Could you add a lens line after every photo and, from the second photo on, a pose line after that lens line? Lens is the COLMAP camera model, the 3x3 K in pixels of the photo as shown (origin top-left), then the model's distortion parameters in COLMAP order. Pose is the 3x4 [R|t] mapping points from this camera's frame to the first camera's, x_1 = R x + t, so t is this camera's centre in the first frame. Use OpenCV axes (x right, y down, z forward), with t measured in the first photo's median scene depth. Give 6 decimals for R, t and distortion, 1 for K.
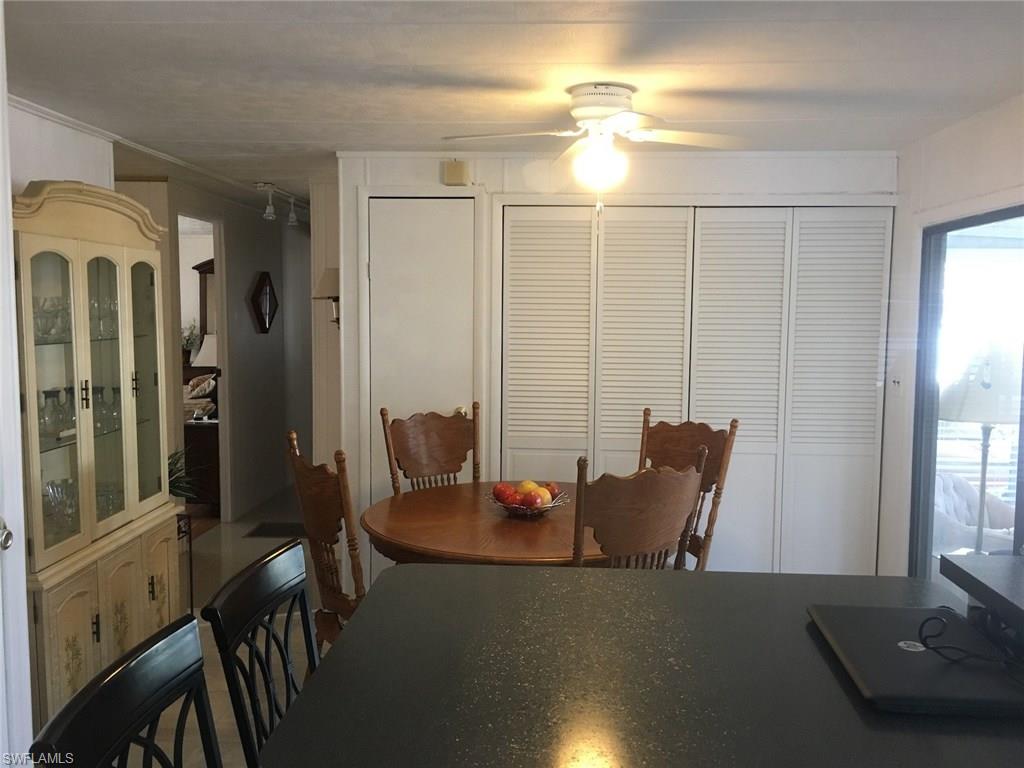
lens RADIAL K [[870.3, 0, 506.8], [0, 870.3, 385.4], [0, 0, 1]] dist [0.035396, -0.013172]
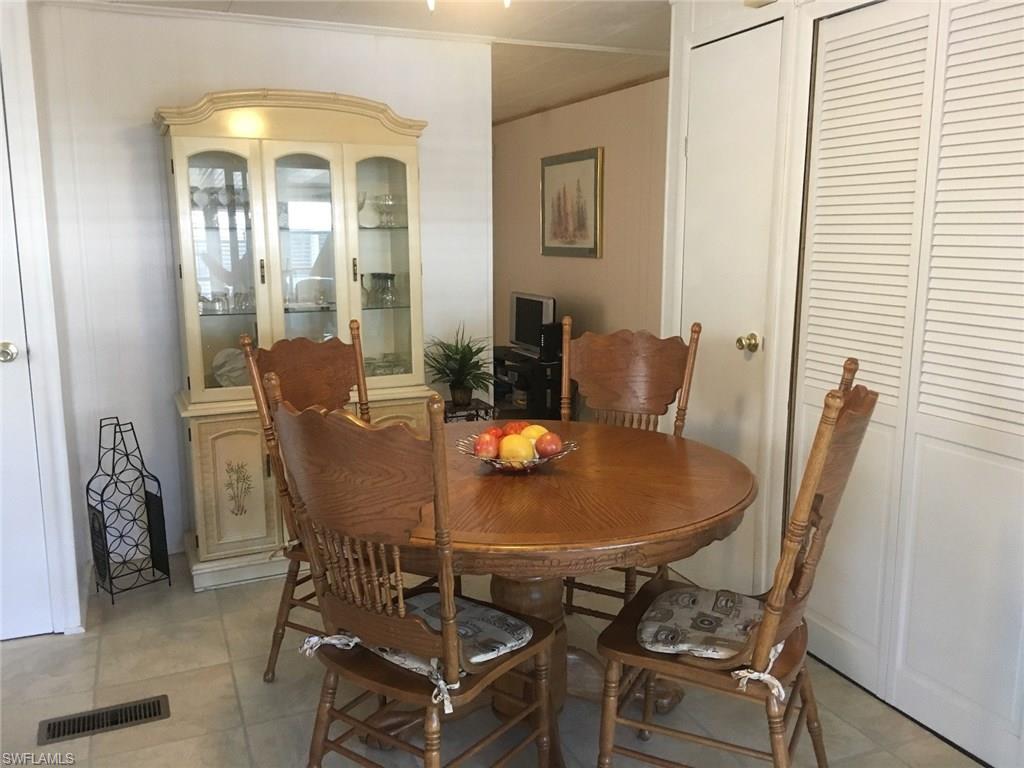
lens RADIAL K [[870.3, 0, 507.1], [0, 870.3, 385.1], [0, 0, 1]] dist [0.035396, -0.013172]
pose [[0.432440, 0.143284, -0.890205, 0.536670], [-0.077208, 0.989551, 0.121769, -0.005248], [0.898351, 0.016073, 0.438984, 0.562228]]
